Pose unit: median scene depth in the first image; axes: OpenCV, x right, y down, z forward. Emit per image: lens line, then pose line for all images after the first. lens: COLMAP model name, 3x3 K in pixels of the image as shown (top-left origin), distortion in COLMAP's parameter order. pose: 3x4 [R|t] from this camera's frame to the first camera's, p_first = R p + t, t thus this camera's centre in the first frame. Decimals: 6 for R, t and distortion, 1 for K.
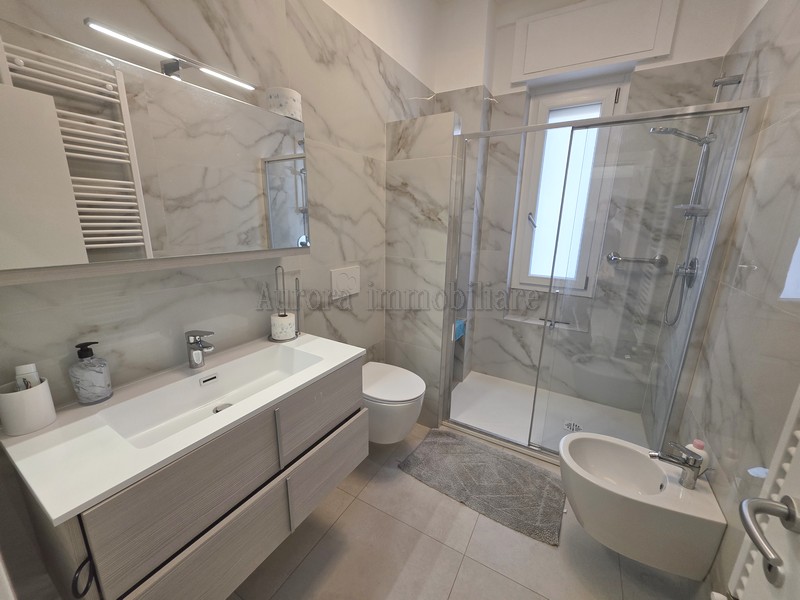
lens RADIAL K [[317.3, 0, 397.2], [0, 317.3, 300.0], [0, 0, 1]] dist [-0.000337, 0.000368]
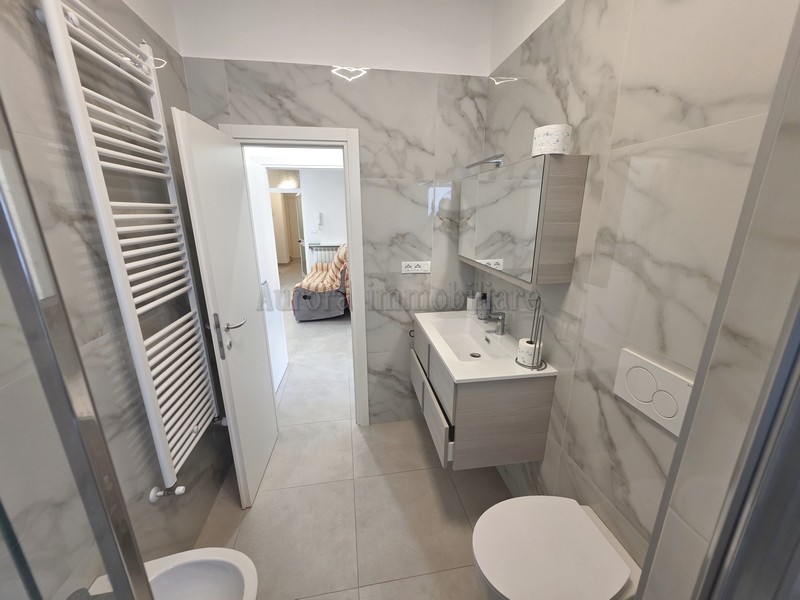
lens RADIAL K [[317.3, 0, 397.2], [0, 317.3, 300.0], [0, 0, 1]] dist [-0.000337, 0.000368]
pose [[-0.769832, 0.159971, -0.617874, 0.417232], [-0.161024, 0.888084, 0.430555, -0.315708], [0.617601, 0.430947, -0.657916, 0.942680]]
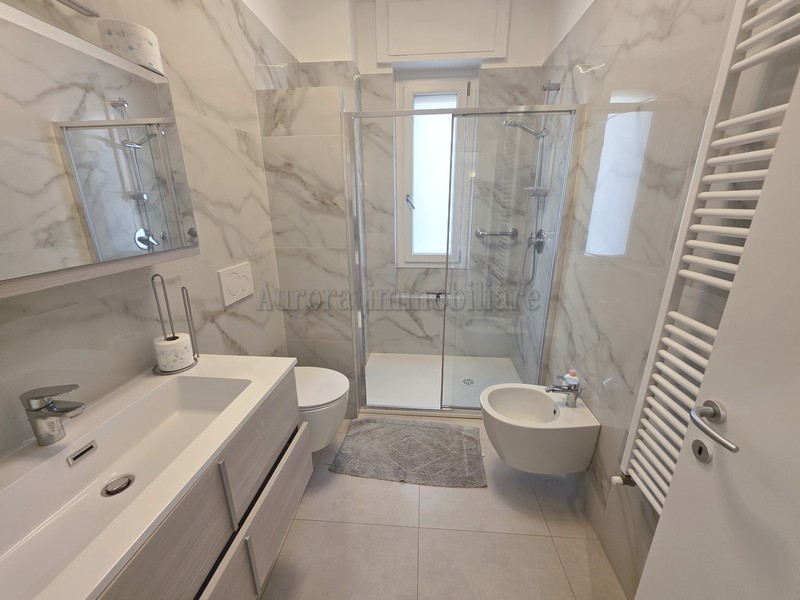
lens RADIAL K [[317.3, 0, 397.2], [0, 317.3, 300.0], [0, 0, 1]] dist [-0.000337, 0.000368]
pose [[0.905390, -0.147802, 0.398024, -0.110553], [0.126564, 0.988785, 0.079279, -0.023483], [-0.405278, -0.021403, 0.913943, 0.059916]]
